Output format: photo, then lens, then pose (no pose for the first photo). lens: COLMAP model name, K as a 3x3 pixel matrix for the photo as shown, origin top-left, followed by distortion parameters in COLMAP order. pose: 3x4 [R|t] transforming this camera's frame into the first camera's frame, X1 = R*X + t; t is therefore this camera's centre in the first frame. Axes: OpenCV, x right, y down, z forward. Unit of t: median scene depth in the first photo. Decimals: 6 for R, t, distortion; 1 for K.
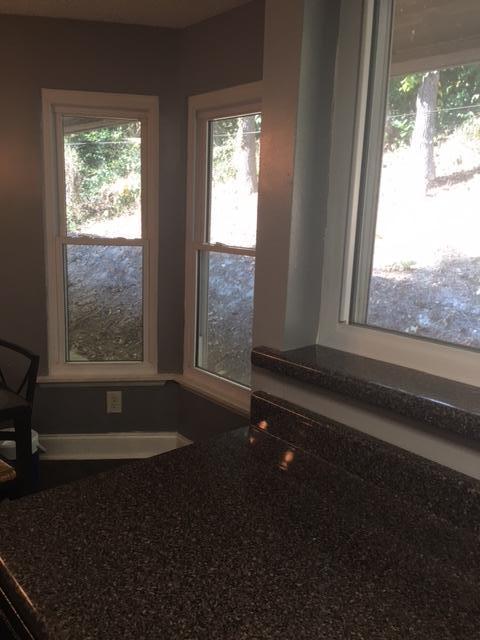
lens RADIAL K [[543.1, 0, 242.2], [0, 543.1, 318.3], [0, 0, 1]] dist [0.058661, -0.068906]
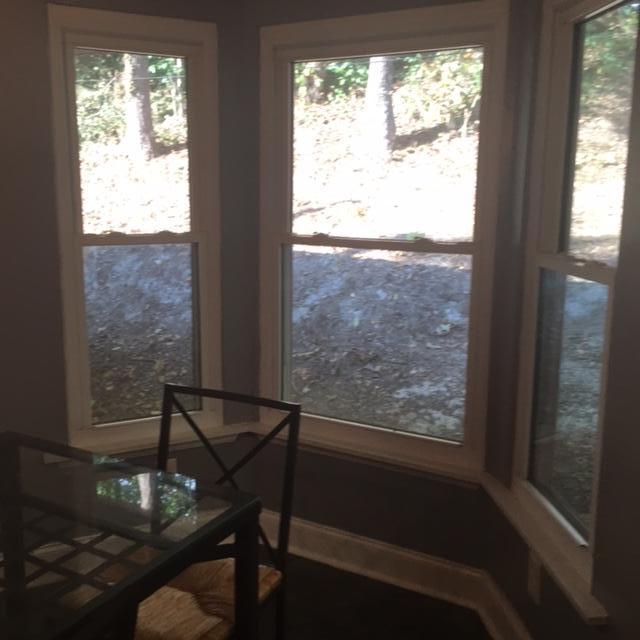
lens RADIAL K [[725.6, 0, 316.0], [0, 725.6, 322.3], [0, 0, 1]] dist [0.055933, 0.000000]
pose [[0.943638, -0.085622, 0.319713, -0.154143], [0.085656, 0.996227, 0.013983, -0.014921], [-0.319703, 0.014190, 0.947411, 0.040250]]
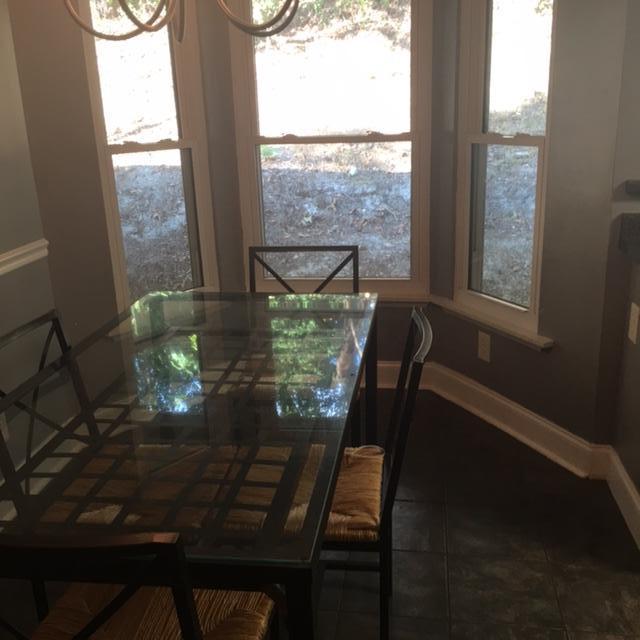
lens RADIAL K [[725.6, 0, 322.7], [0, 725.6, 319.7], [0, 0, 1]] dist [0.055933, 0.000000]
pose [[0.762022, -0.243672, 0.599956, -0.353118], [0.182475, 0.969756, 0.162099, -0.009214], [-0.621310, -0.014046, 0.783439, -0.005571]]
